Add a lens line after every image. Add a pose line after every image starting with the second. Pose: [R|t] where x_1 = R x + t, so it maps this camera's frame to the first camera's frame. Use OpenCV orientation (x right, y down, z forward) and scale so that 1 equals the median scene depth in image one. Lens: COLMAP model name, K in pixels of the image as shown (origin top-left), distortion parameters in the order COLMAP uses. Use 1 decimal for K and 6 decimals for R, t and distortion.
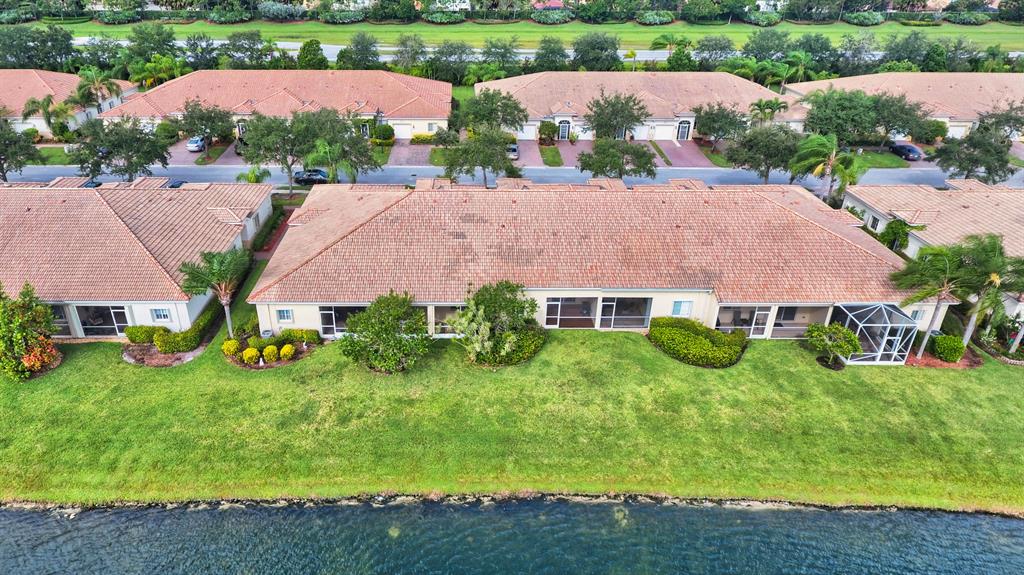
lens RADIAL K [[647.5, 0, 458.6], [0, 647.5, 266.3], [0, 0, 1]] dist [-0.001409, -0.001214]
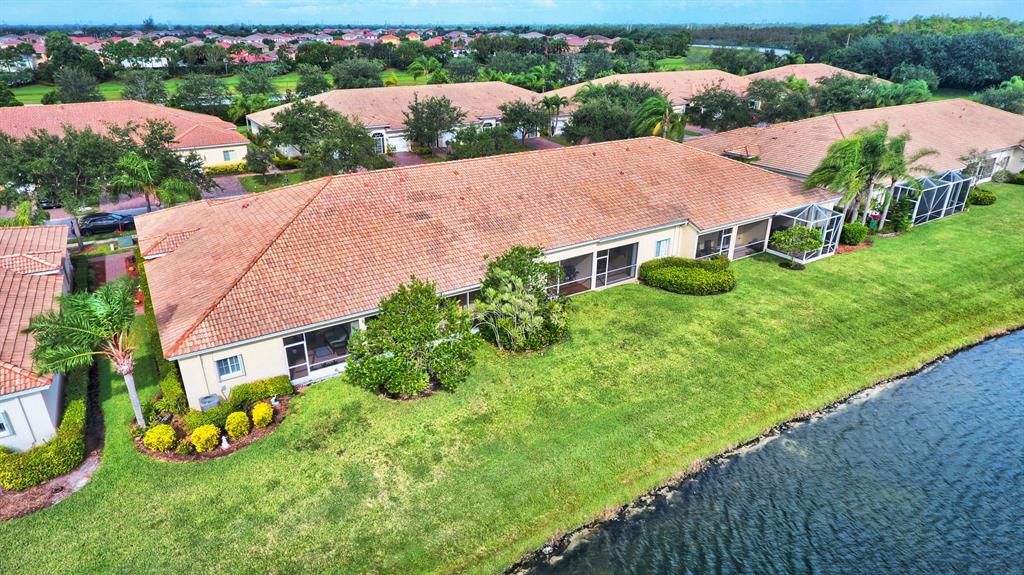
lens RADIAL K [[609.2, 0, 497.3], [0, 609.2, 284.1], [0, 0, 1]] dist [-0.003801, -0.002305]
pose [[0.851387, -0.209231, 0.481001, -0.317704], [0.240143, 0.970733, -0.002800, 0.062633], [-0.466338, 0.117893, 0.876715, 0.341145]]
